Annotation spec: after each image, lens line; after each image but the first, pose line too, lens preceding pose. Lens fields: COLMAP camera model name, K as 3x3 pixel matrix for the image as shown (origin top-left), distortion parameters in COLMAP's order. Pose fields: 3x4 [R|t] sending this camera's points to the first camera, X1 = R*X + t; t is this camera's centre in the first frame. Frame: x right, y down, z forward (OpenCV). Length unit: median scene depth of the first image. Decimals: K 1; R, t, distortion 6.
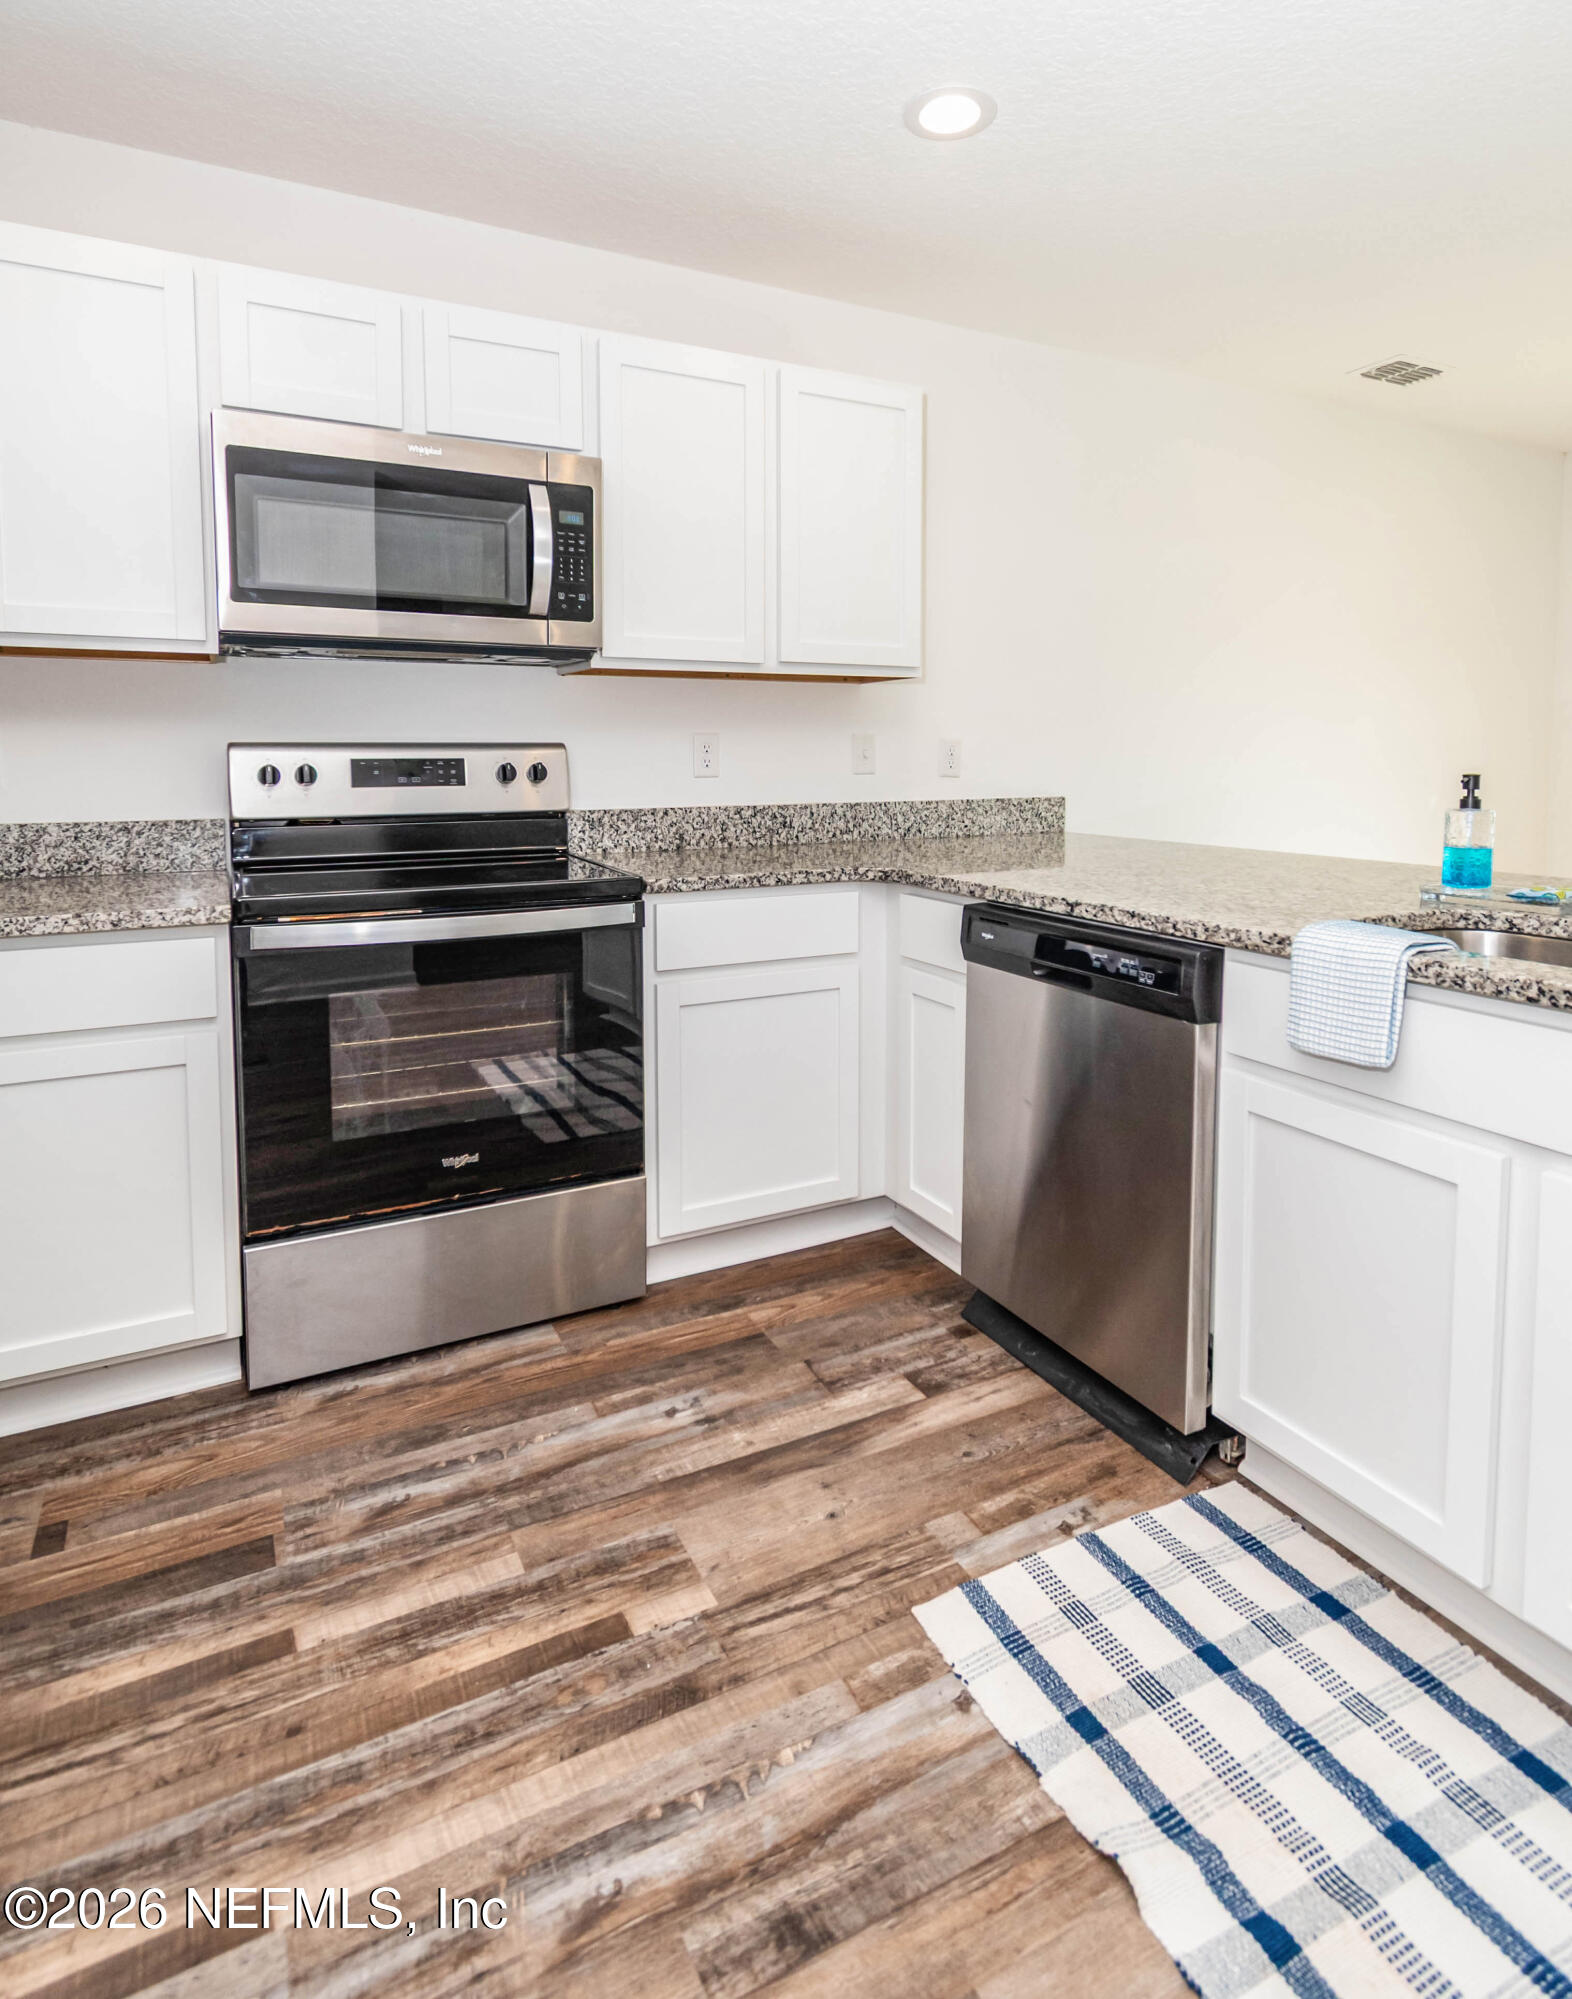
lens RADIAL K [[1089.7, 0, 800.4], [0, 1089.7, 825.7], [0, 0, 1]] dist [0.000072, -0.002350]
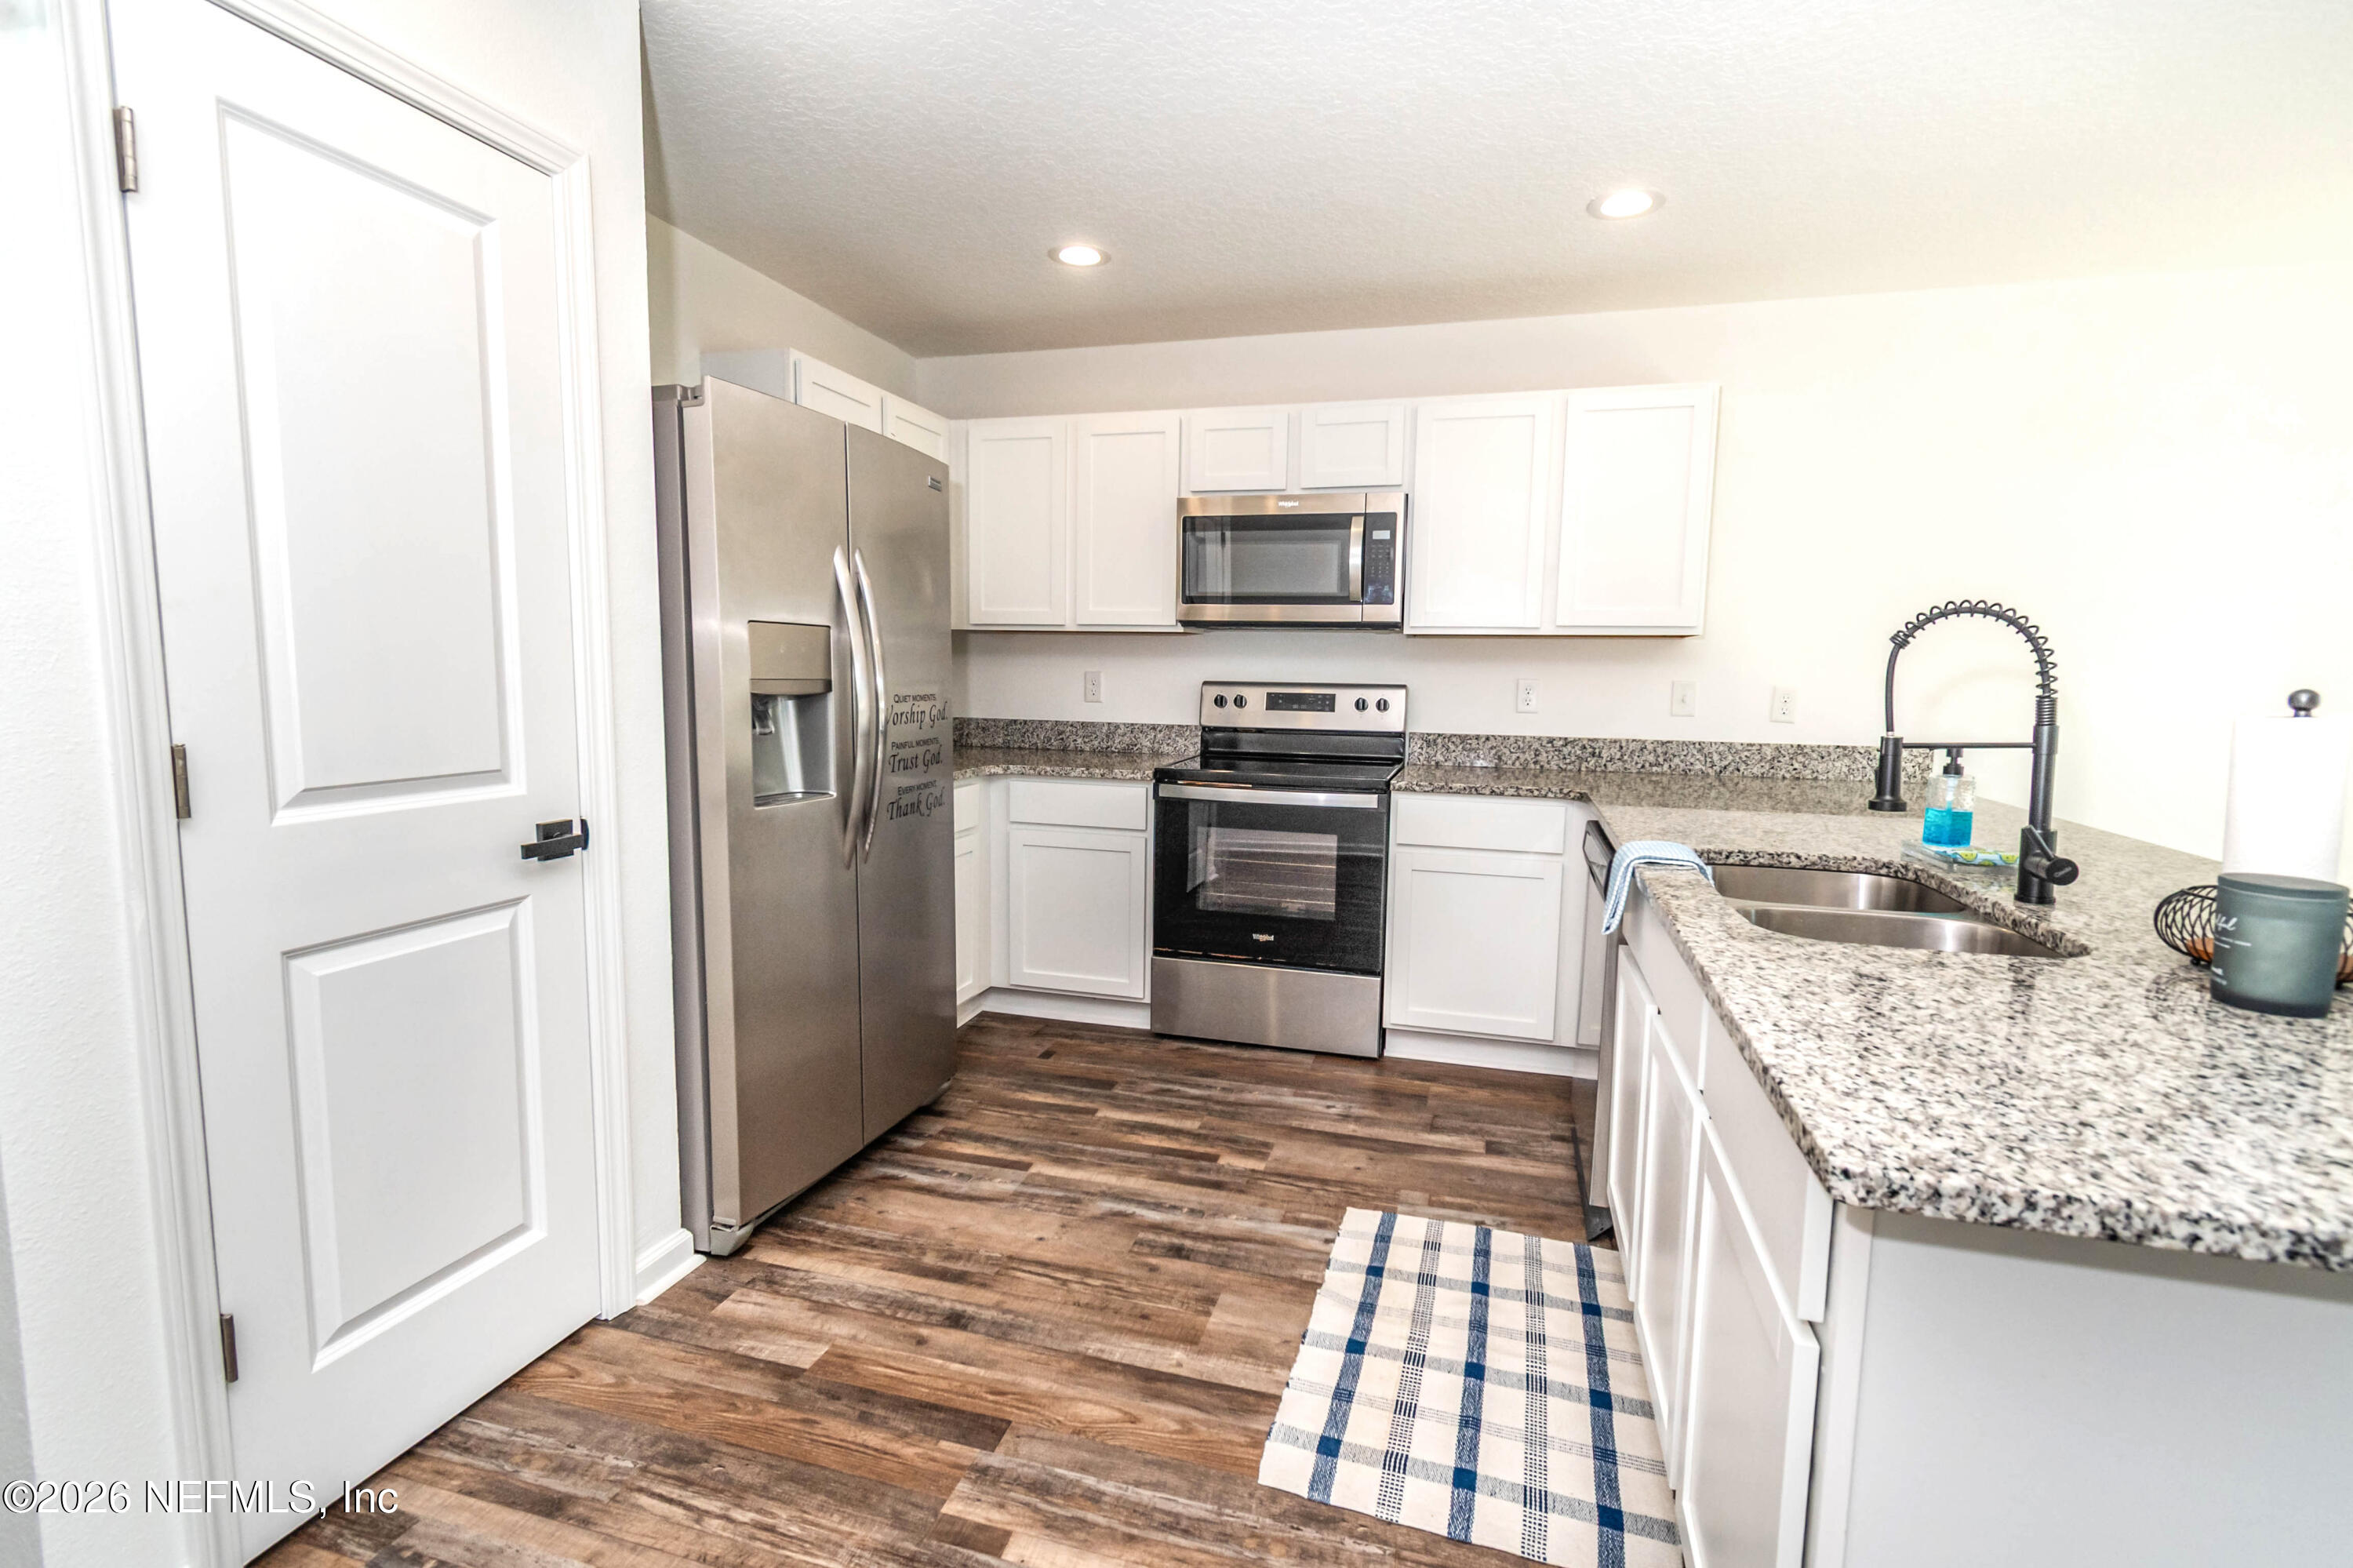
lens RADIAL K [[1078.1, 0, 1209.3], [0, 1078.1, 777.8], [0, 0, 1]] dist [-0.005300, -0.001137]
pose [[0.739459, 0.085545, -0.667744, 0.789049], [-0.062274, 0.996333, 0.058679, -0.031169], [0.670315, -0.001808, 0.742074, -0.312397]]
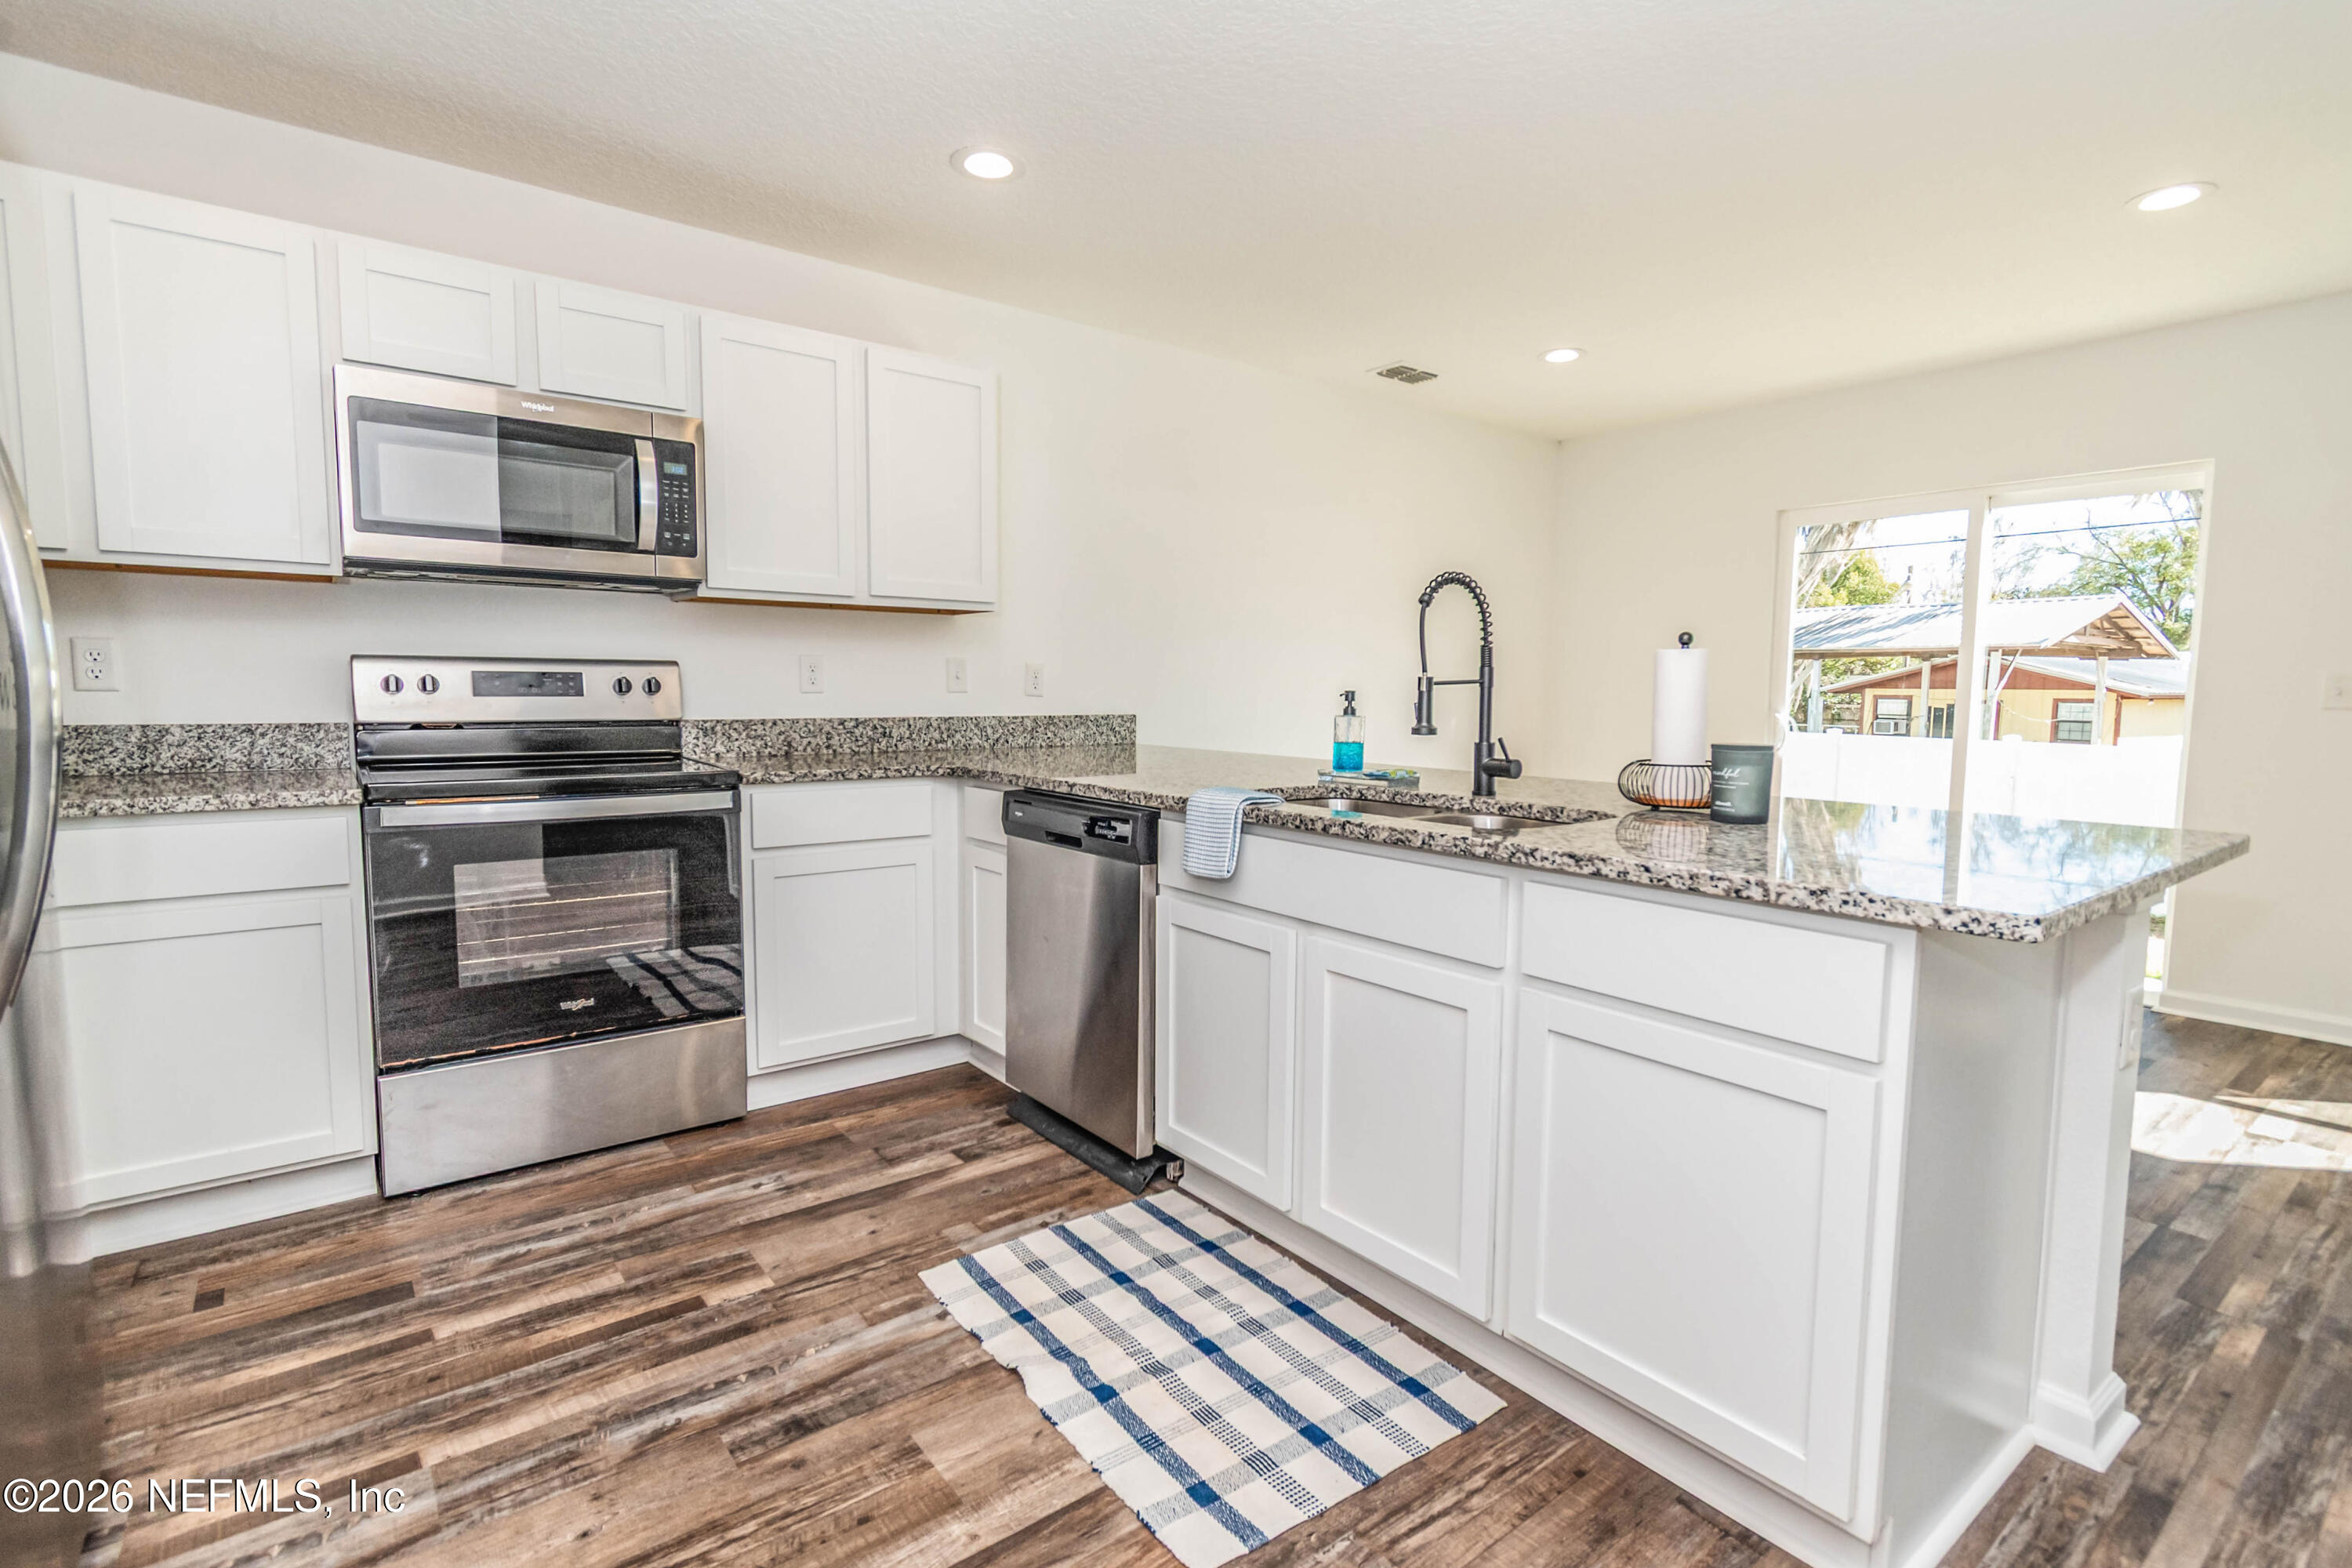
lens RADIAL K [[1077.6, 0, 1199.3], [0, 1077.6, 777.9], [0, 0, 1]] dist [-0.005300, -0.001137]
pose [[0.980151, -0.004590, 0.198201, 0.144476], [0.000408, 0.999776, 0.021138, 0.035061], [-0.198253, -0.020638, 0.979934, -0.335299]]
